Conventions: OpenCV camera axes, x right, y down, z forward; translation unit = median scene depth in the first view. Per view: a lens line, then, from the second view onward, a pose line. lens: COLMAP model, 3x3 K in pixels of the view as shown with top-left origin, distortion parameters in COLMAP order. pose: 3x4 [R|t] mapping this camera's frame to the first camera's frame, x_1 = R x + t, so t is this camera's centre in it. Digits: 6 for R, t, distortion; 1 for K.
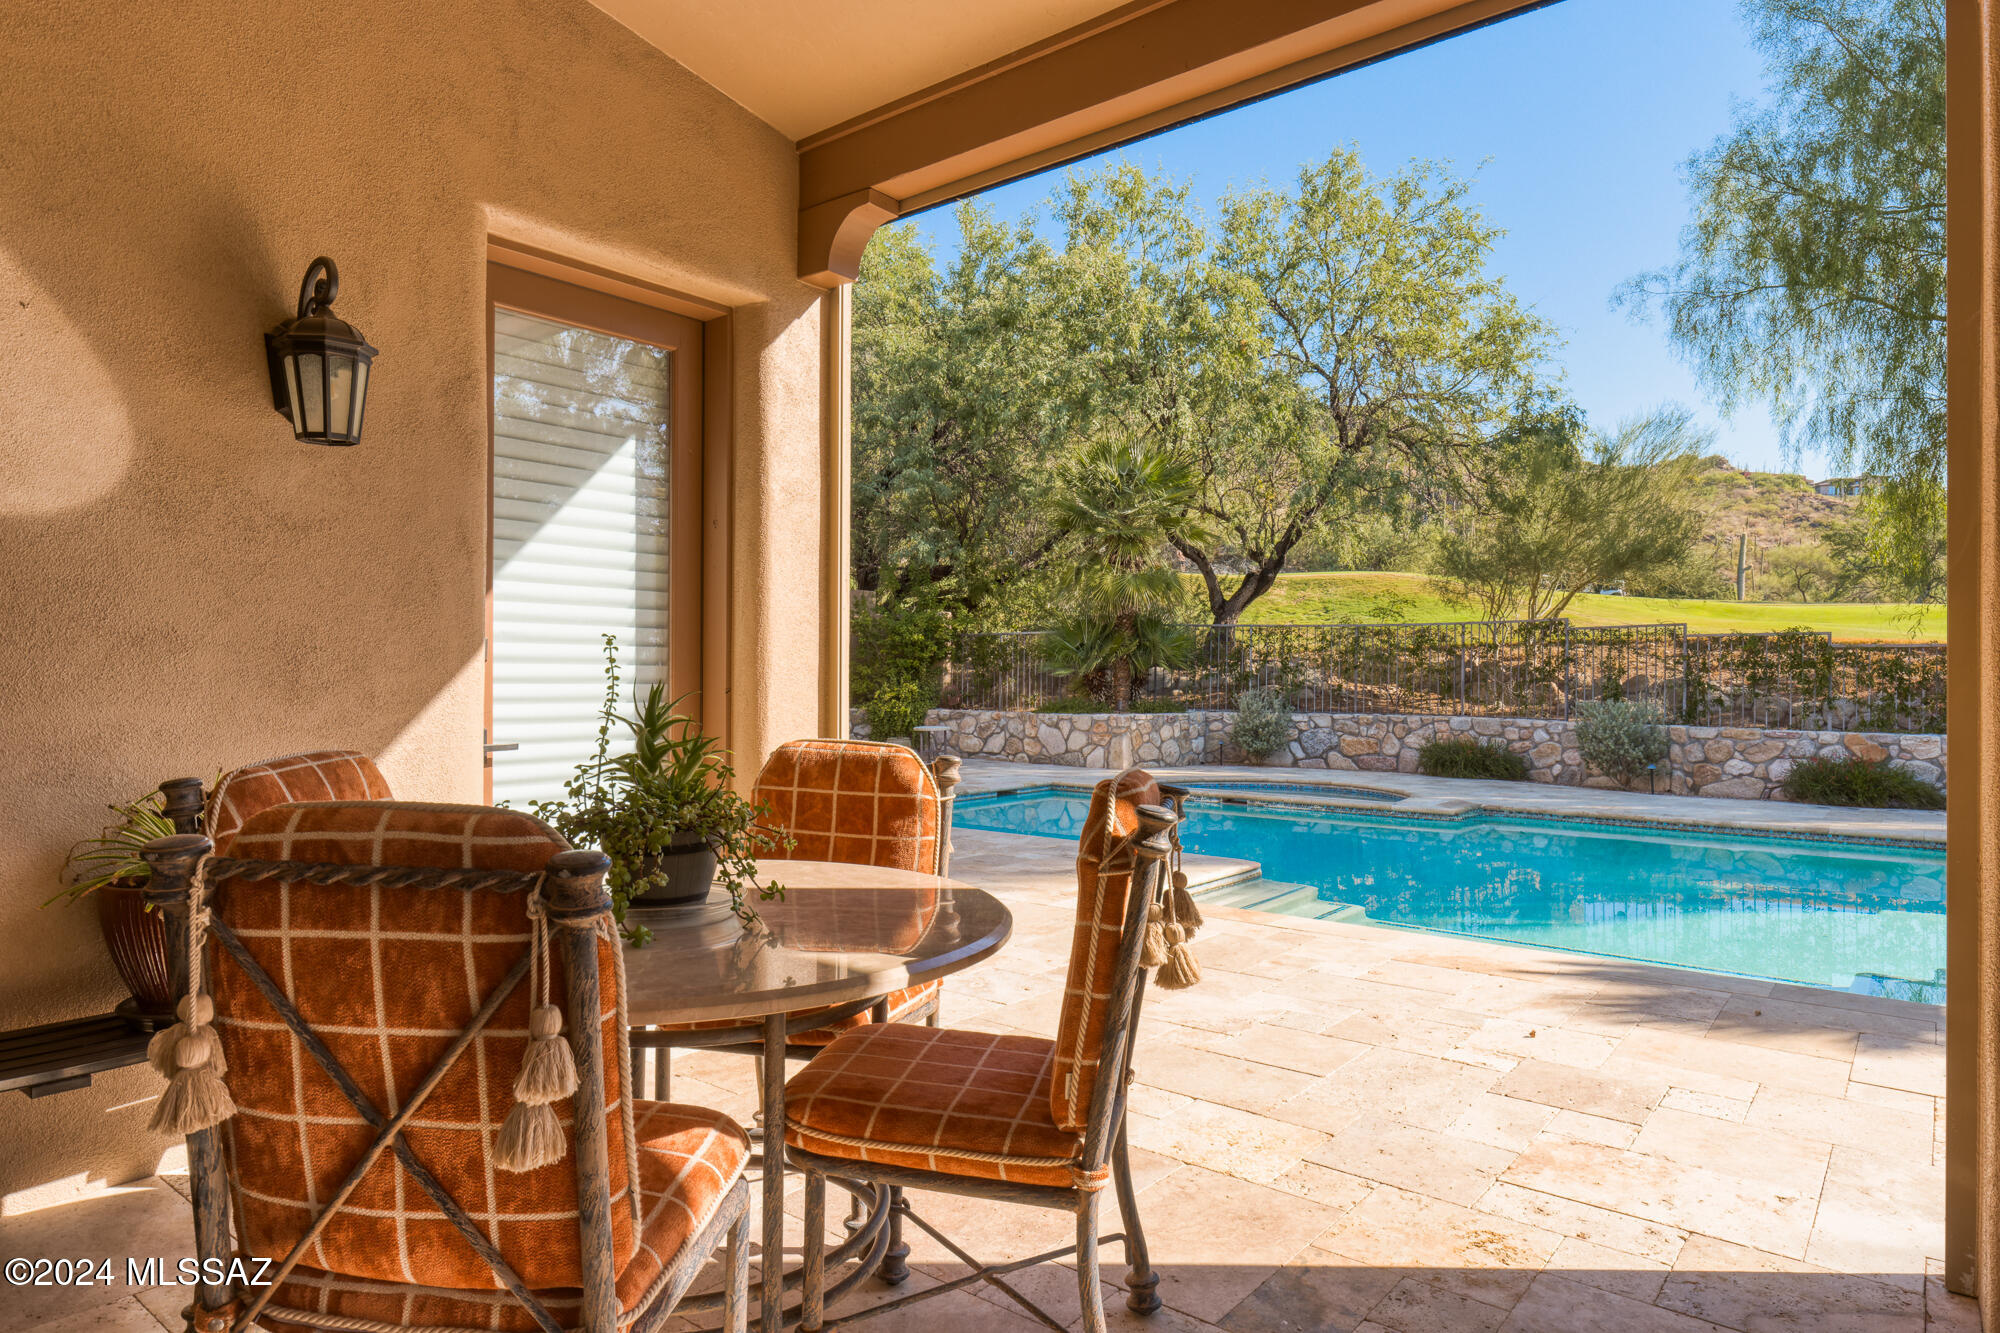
lens RADIAL K [[1180.4, 0, 1002.2], [0, 1180.4, 672.6], [0, 0, 1]] dist [0.000451, 0.000690]
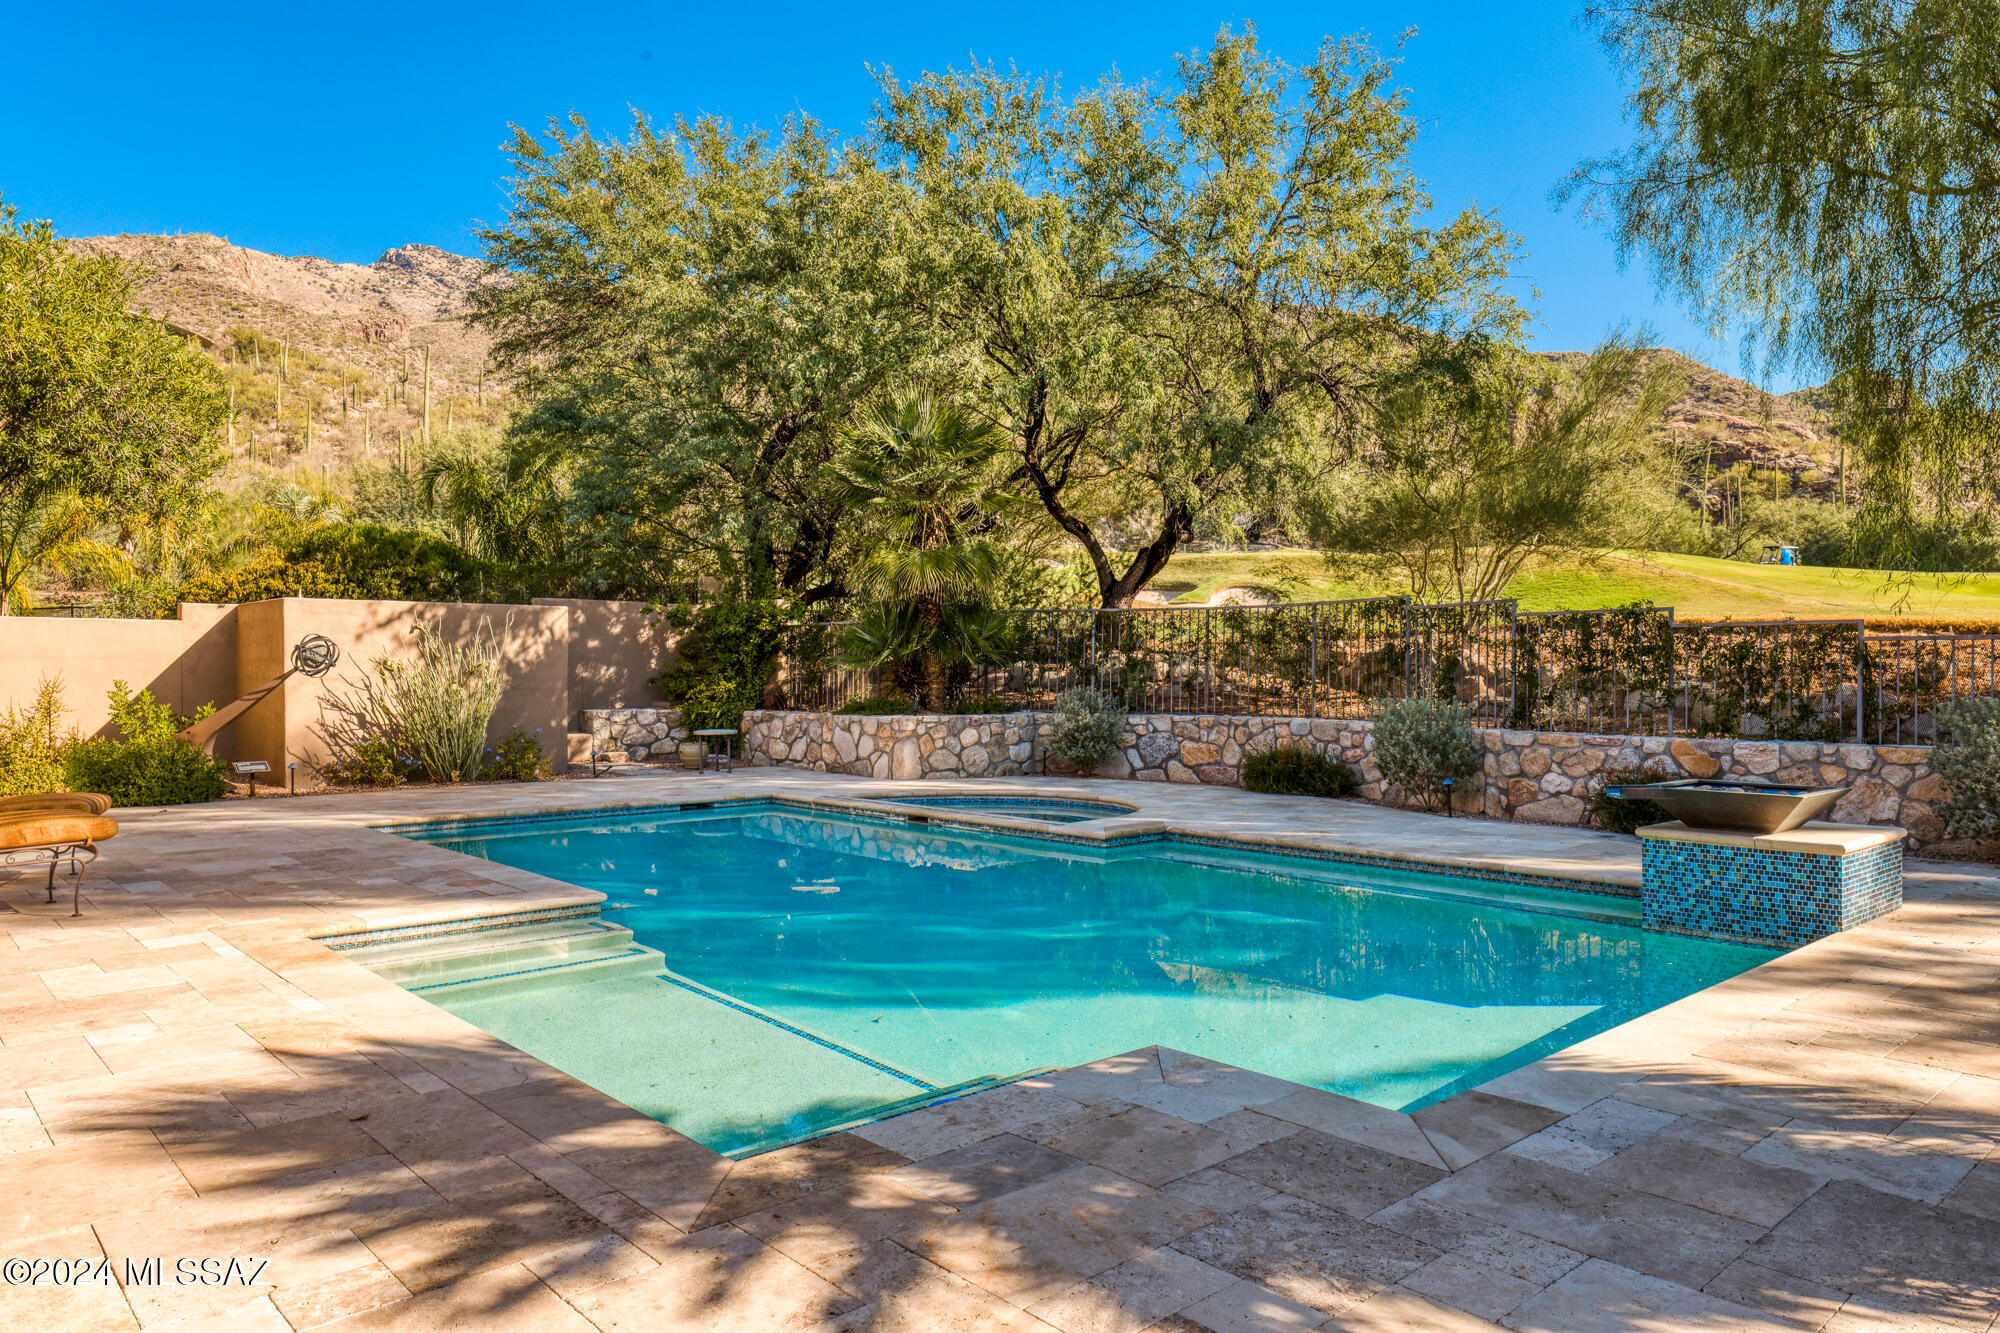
lens RADIAL K [[1312.8, 0, 998.2], [0, 1312.8, 666.5], [0, 0, 1]] dist [-0.000586, 0.000375]
pose [[0.987404, -0.006422, -0.158086, 0.310962], [0.005812, 0.999974, -0.004321, 0.004174], [0.158110, 0.003347, 0.987416, 0.072418]]
